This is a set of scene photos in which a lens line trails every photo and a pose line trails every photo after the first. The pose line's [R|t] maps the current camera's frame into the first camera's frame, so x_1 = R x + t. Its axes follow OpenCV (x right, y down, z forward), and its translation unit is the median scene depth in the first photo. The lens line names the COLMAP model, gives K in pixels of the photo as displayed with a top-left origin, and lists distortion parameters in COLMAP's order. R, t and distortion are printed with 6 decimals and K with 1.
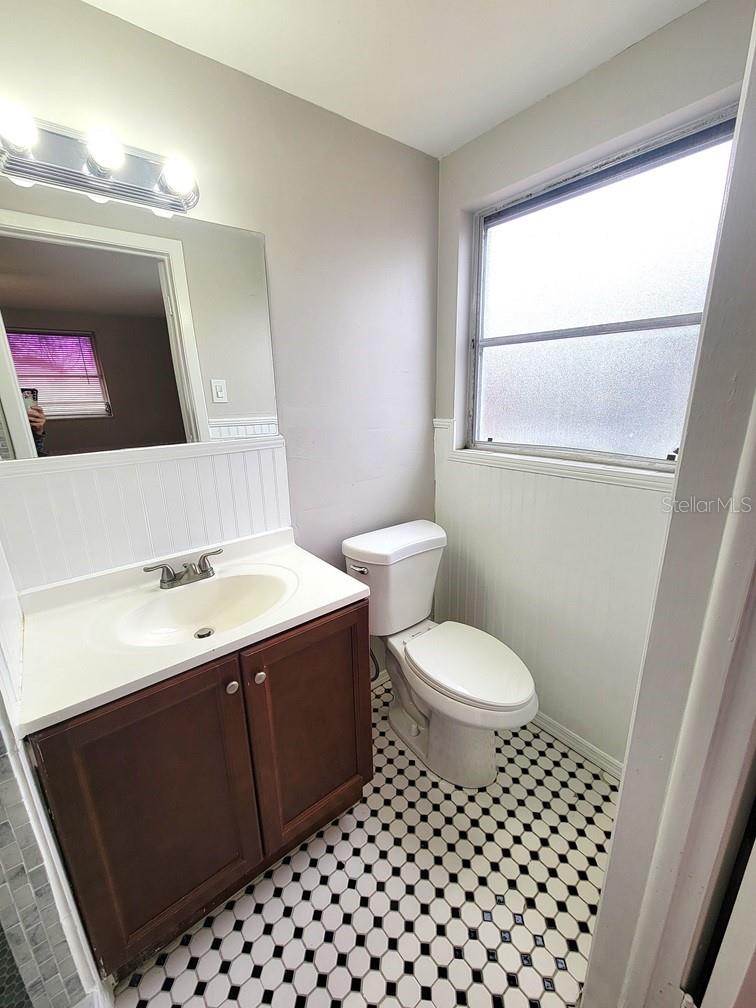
lens RADIAL K [[410.6, 0, 370.3], [0, 410.6, 503.0], [0, 0, 1]] dist [-0.002869, 0.000710]
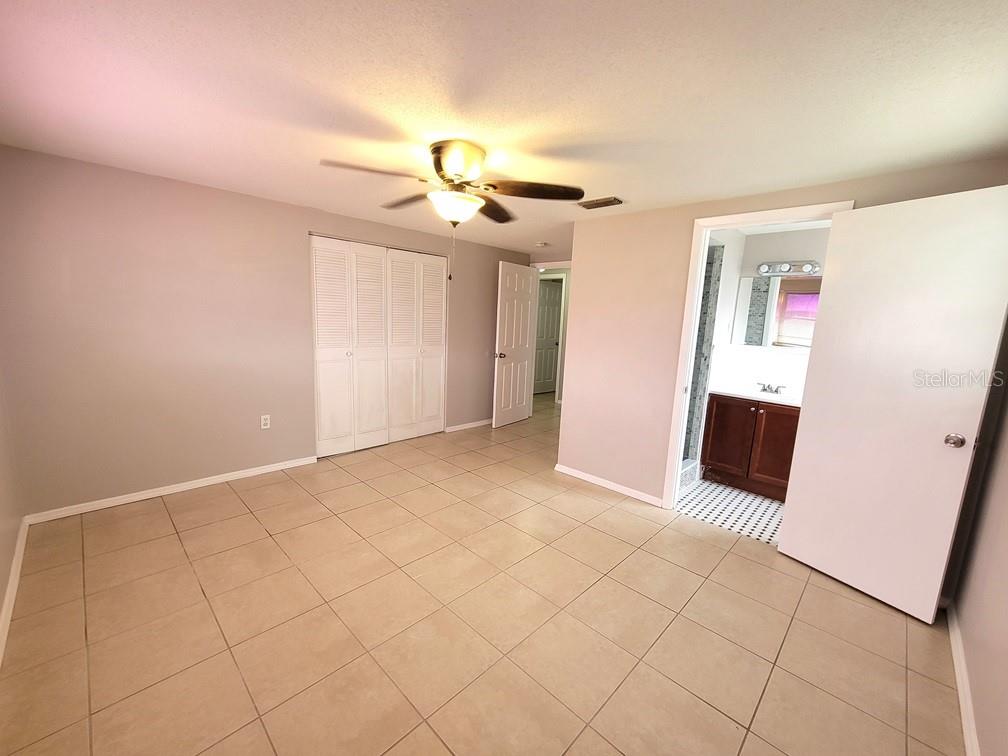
lens RADIAL K [[410.6, 0, 499.8], [0, 410.6, 385.2], [0, 0, 1]] dist [-0.002869, 0.000710]
pose [[0.132540, 0.206264, -0.969478, 2.240105], [-0.312952, 0.936783, 0.156524, 0.299386], [0.940476, 0.282654, 0.188712, -1.461595]]
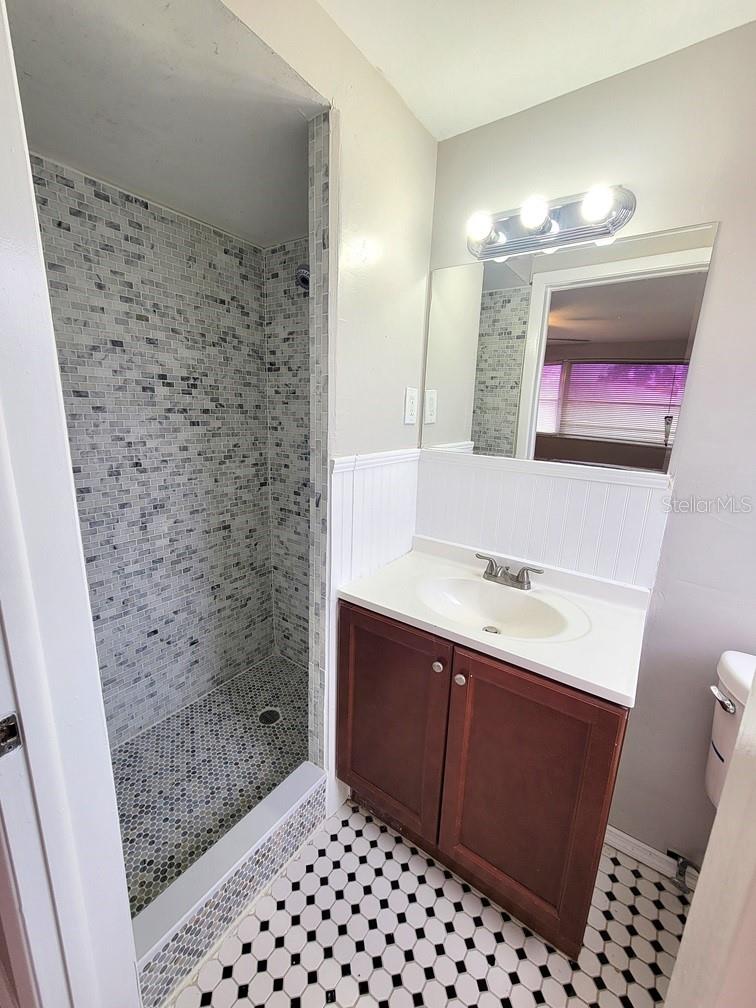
lens RADIAL K [[412.3, 0, 372.5], [0, 412.3, 501.1], [0, 0, 1]] dist [0.001124, 0.000076]
pose [[0.277989, 0.251864, -0.926977, 0.437508], [-0.300992, 0.939255, 0.164937, -0.092256], [0.912209, 0.233162, 0.336912, 0.267361]]
